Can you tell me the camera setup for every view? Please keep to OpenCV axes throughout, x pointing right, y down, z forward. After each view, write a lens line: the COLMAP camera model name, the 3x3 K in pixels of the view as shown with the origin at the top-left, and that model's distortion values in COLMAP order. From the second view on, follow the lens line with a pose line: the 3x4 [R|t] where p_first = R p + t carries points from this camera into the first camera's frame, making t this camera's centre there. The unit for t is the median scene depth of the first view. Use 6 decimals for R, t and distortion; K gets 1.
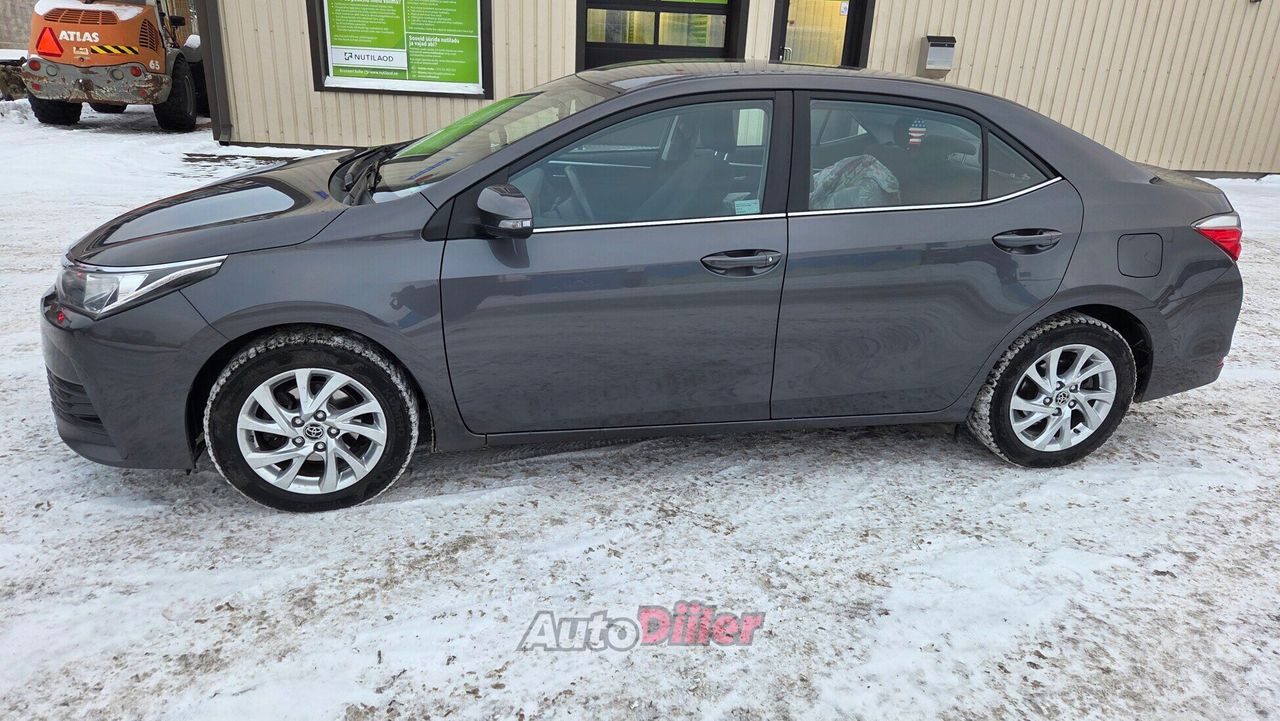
lens RADIAL K [[833.5, 0, 638.5], [0, 833.5, 365.0], [0, 0, 1]] dist [0.067924, -0.051375]
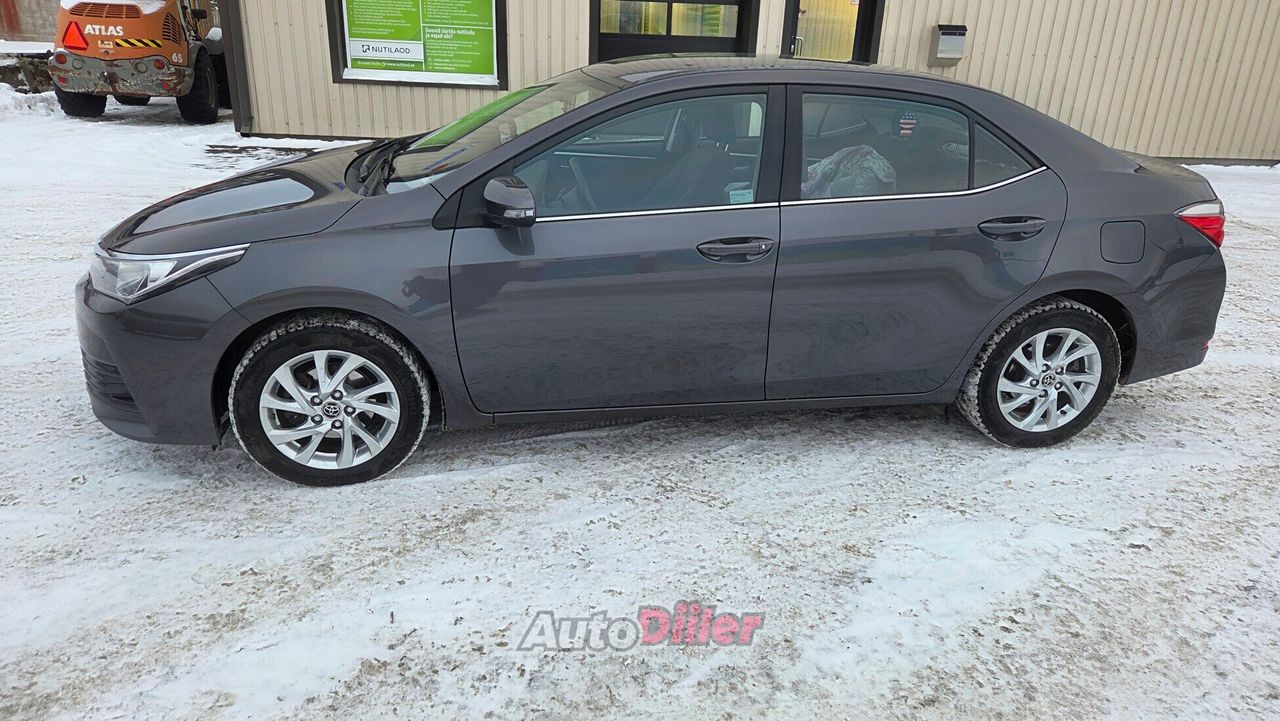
lens RADIAL K [[831.4, 0, 640.0], [0, 831.4, 360.5], [0, 0, 1]] dist [0.068872, -0.052561]
pose [[0.999832, 0.000589, -0.018294, 0.021467], [-0.000442, 0.999968, 0.008033, 0.007589], [0.018299, -0.008023, 0.999800, -0.047315]]
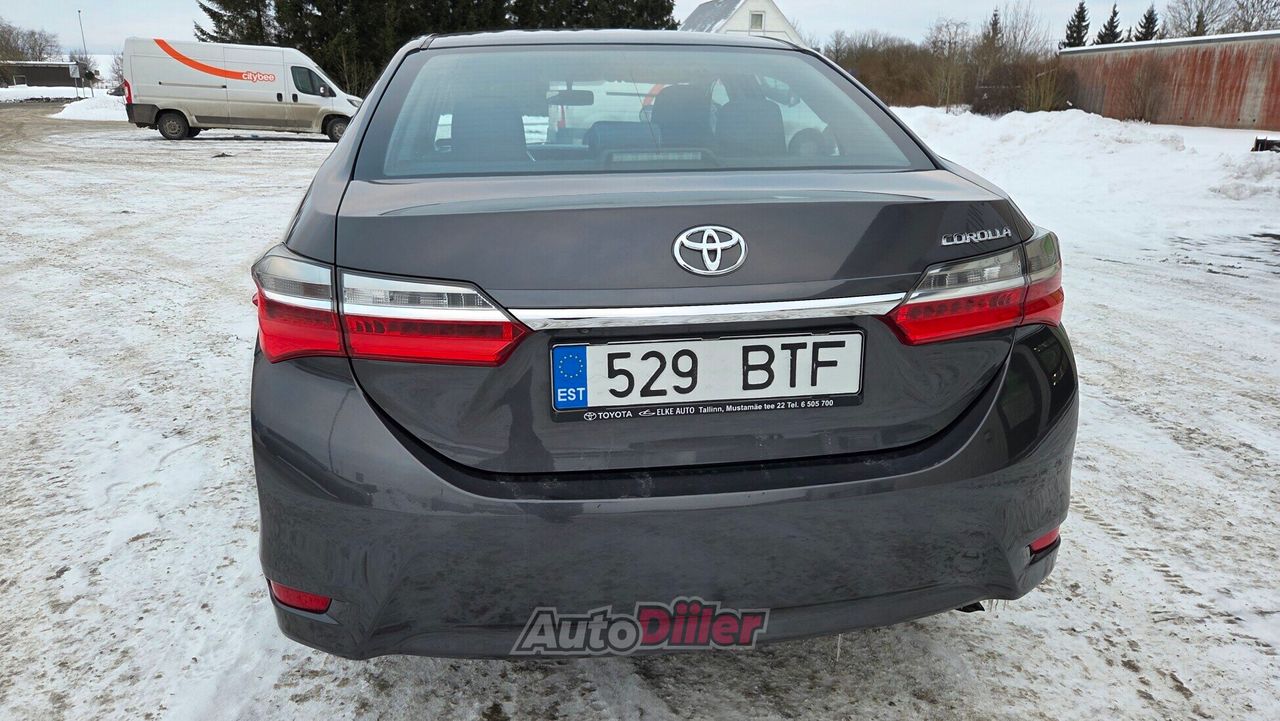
lens RADIAL K [[860.6, 0, 640.0], [0, 860.6, 360.5], [0, 0, 1]] dist [0.077801, -0.059393]
pose [[-0.048348, 0.239877, -0.969599, 1.287174], [-0.370687, 0.897099, 0.240425, -0.343152], [0.927498, 0.371042, 0.045547, 1.312398]]
